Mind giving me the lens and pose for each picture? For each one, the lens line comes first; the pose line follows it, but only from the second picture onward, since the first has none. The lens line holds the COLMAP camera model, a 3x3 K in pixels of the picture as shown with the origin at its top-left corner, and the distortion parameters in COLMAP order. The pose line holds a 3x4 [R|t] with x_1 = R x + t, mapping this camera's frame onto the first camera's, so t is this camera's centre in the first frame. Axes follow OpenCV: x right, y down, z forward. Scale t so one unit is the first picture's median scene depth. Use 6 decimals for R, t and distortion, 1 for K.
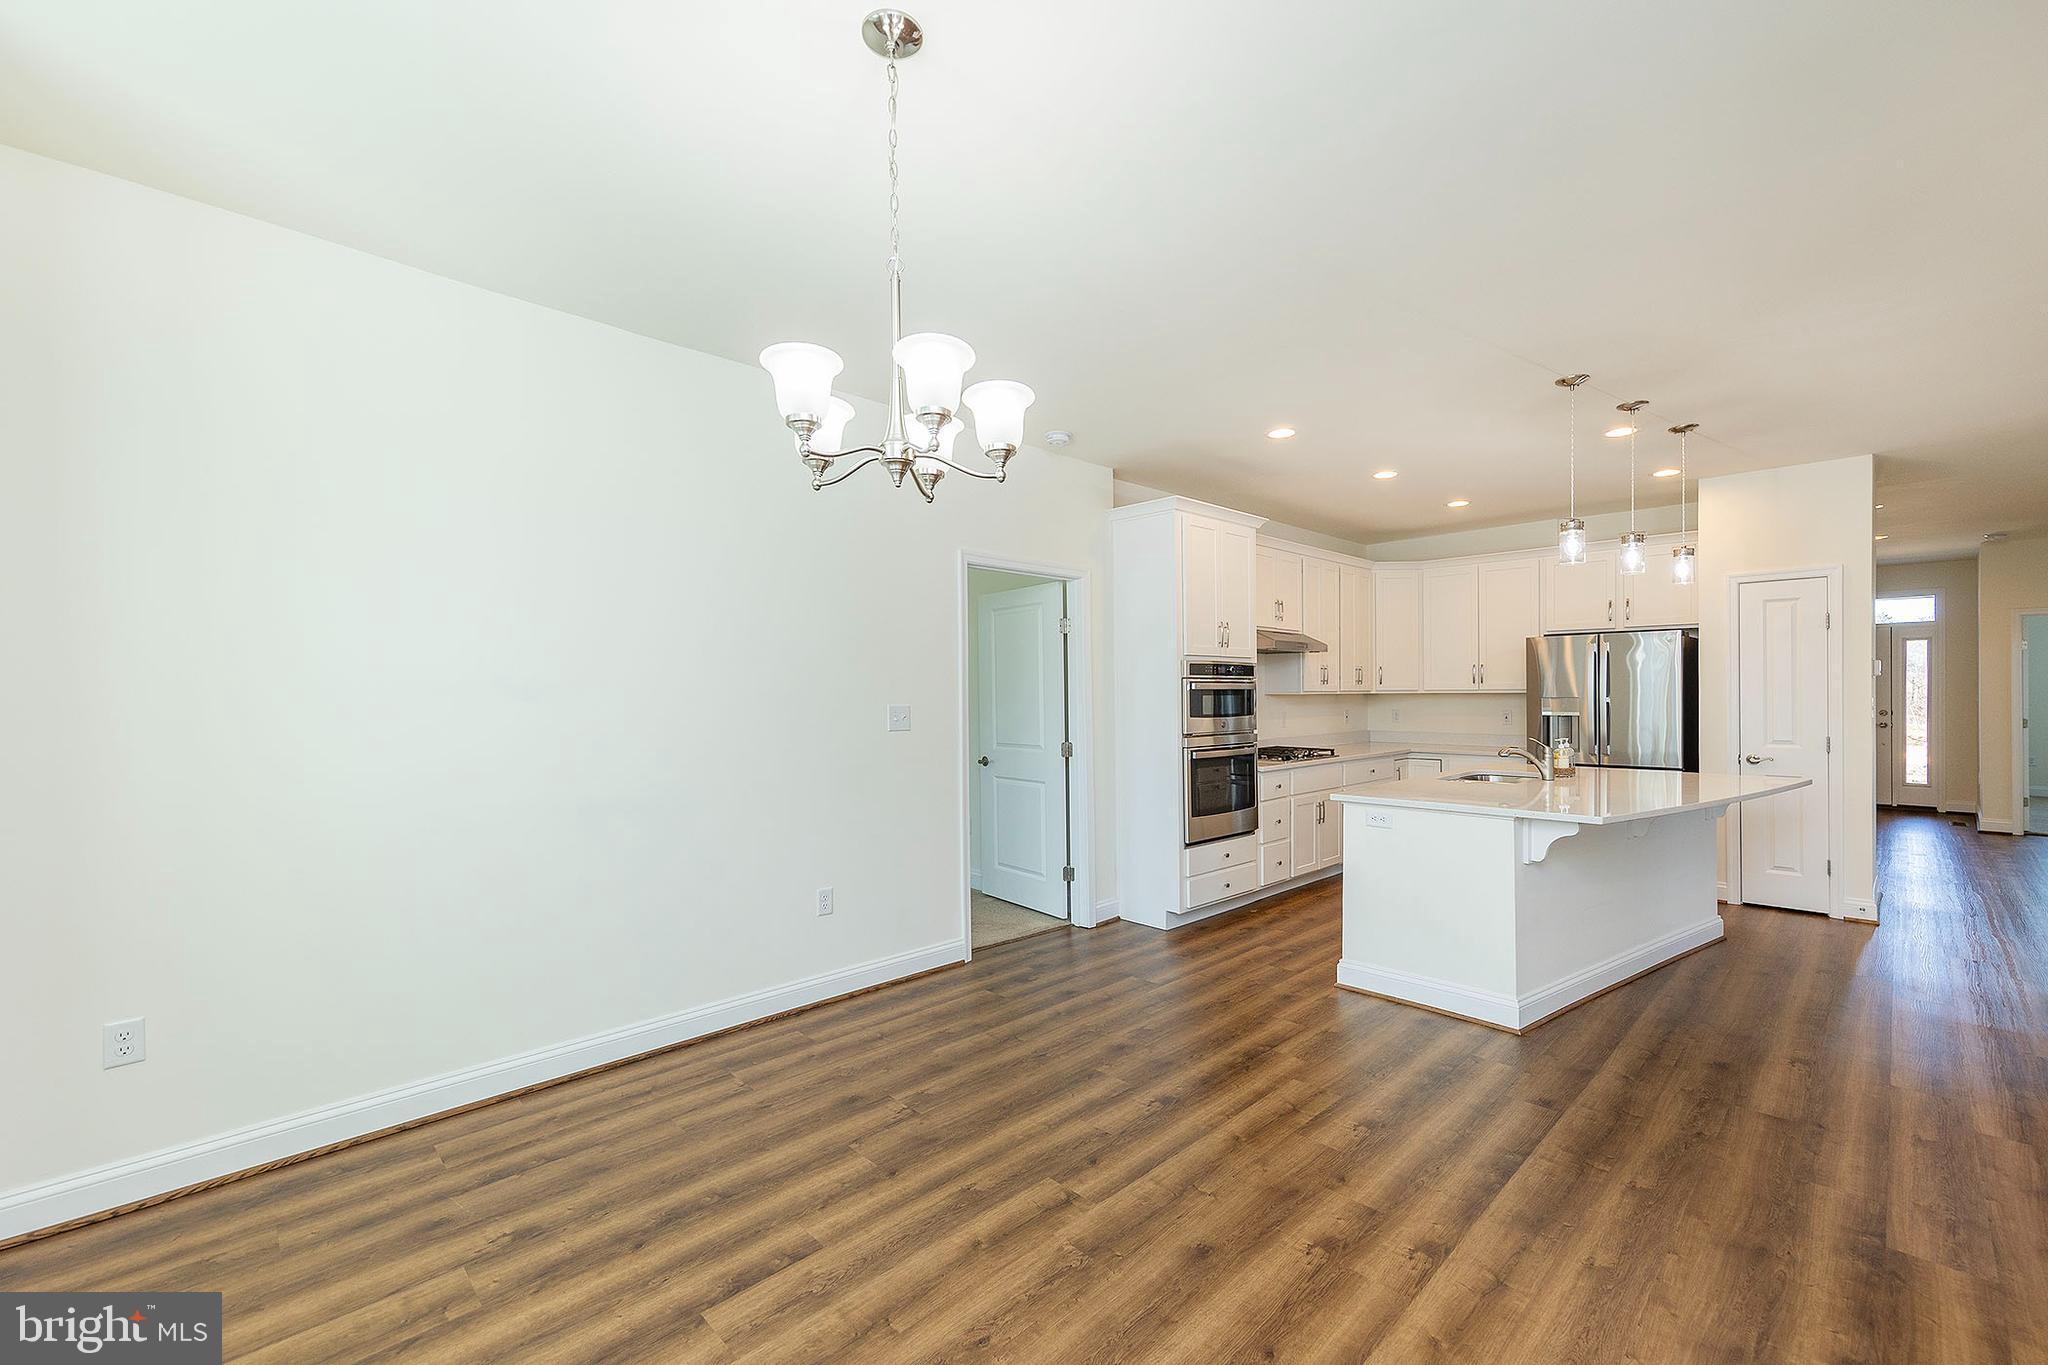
lens RADIAL K [[844.0, 0, 1044.5], [0, 844.0, 693.4], [0, 0, 1]] dist [0.002047, -0.000190]
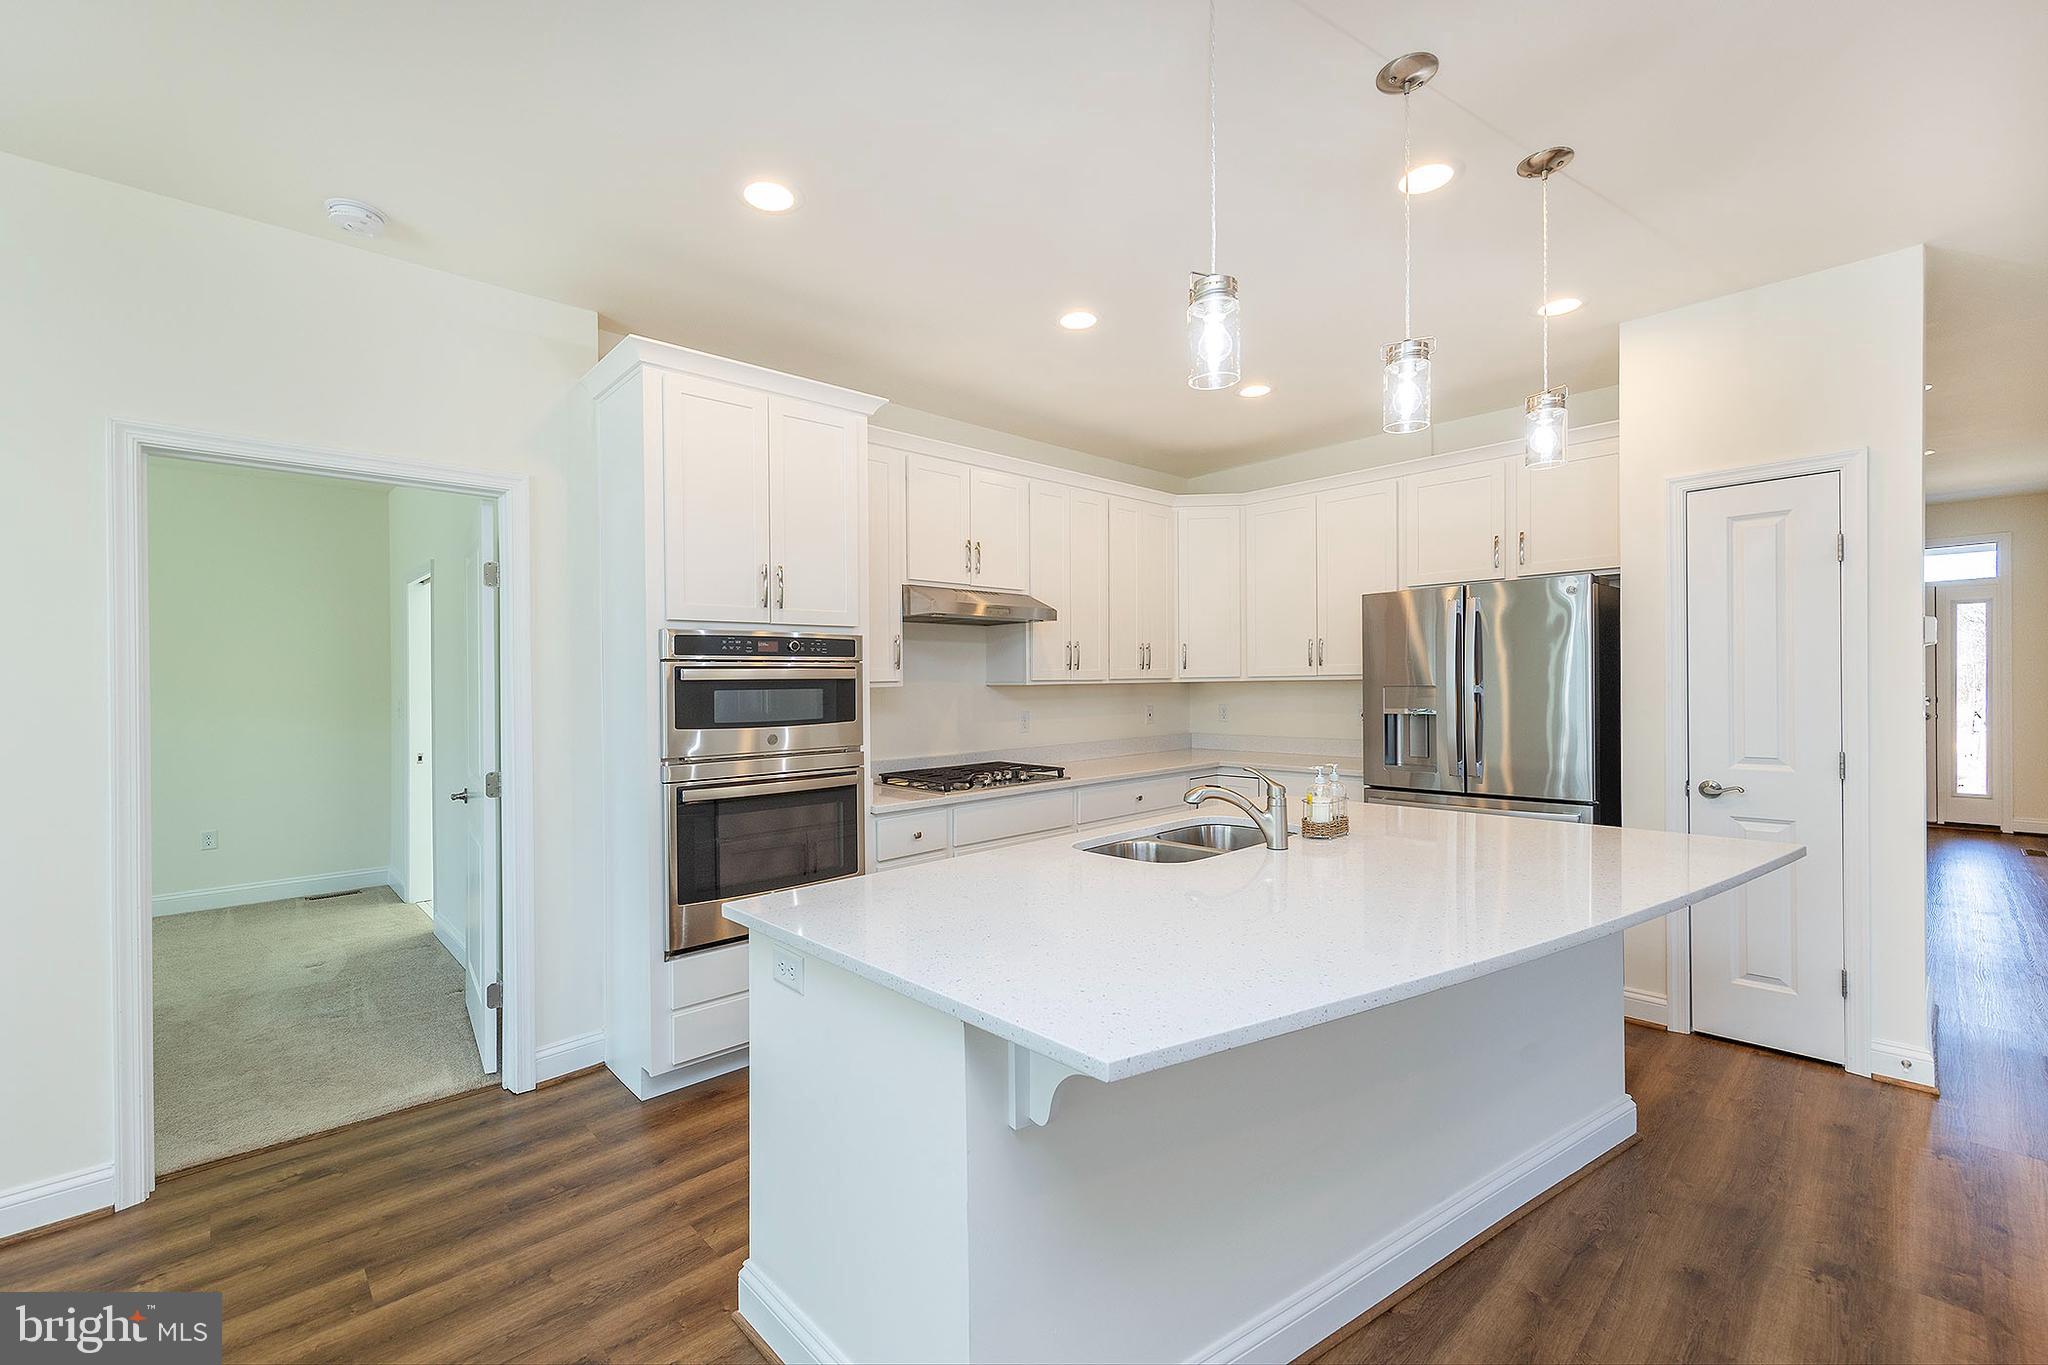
lens RADIAL K [[863.1, 0, 1015.7], [0, 863.1, 687.7], [0, 0, 1]] dist [0.020041, -0.005032]
pose [[0.999769, -0.006965, -0.020358, 0.409959], [0.007087, 0.999957, 0.005945, -0.000499], [0.020315, -0.006088, 0.999775, 0.427861]]
